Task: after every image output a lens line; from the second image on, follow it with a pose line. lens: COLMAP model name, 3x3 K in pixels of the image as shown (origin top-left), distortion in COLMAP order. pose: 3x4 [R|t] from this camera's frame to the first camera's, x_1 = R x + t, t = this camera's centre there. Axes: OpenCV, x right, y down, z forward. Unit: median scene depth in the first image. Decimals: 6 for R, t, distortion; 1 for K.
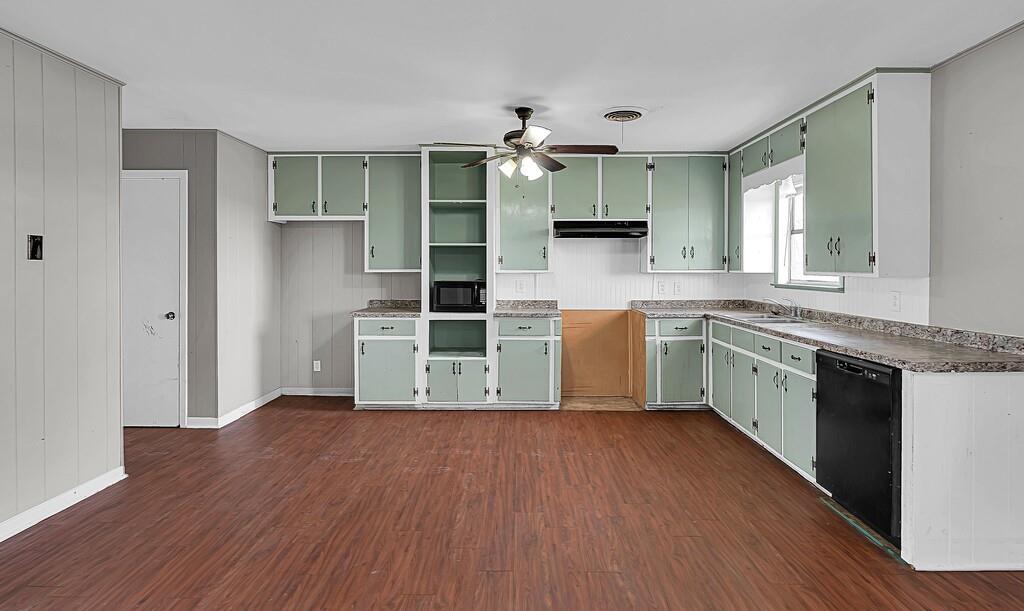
lens RADIAL K [[504.4, 0, 522.0], [0, 504.4, 274.4], [0, 0, 1]] dist [-0.003966, 0.001110]
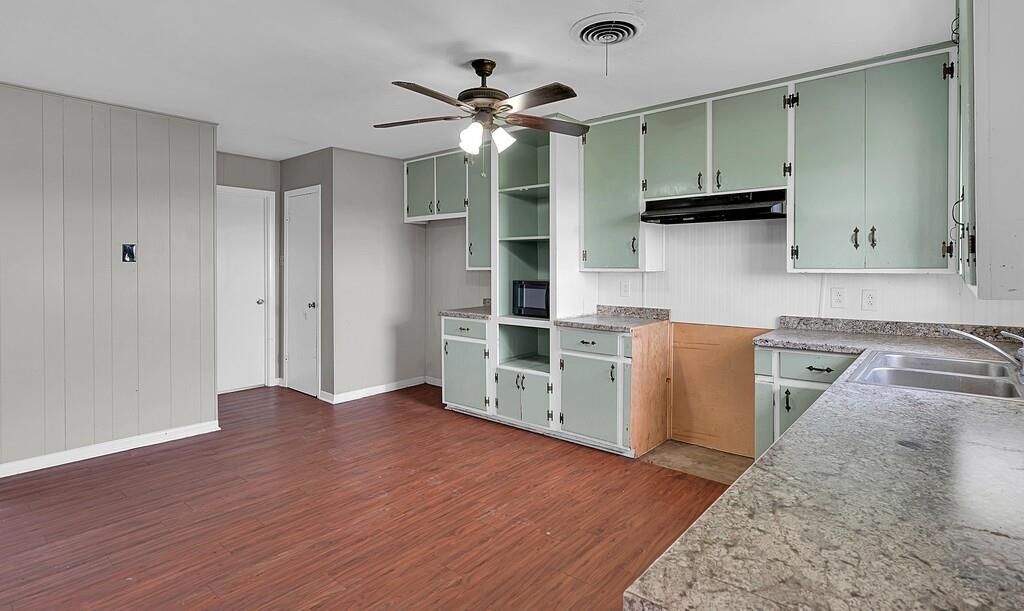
lens RADIAL K [[504.4, 0, 526.4], [0, 504.4, 274.0], [0, 0, 1]] dist [-0.003966, 0.001110]
pose [[0.772084, 0.010002, -0.635442, 0.421645], [-0.004627, 0.999938, 0.010118, -0.007047], [0.635504, -0.004872, 0.772082, 0.338861]]
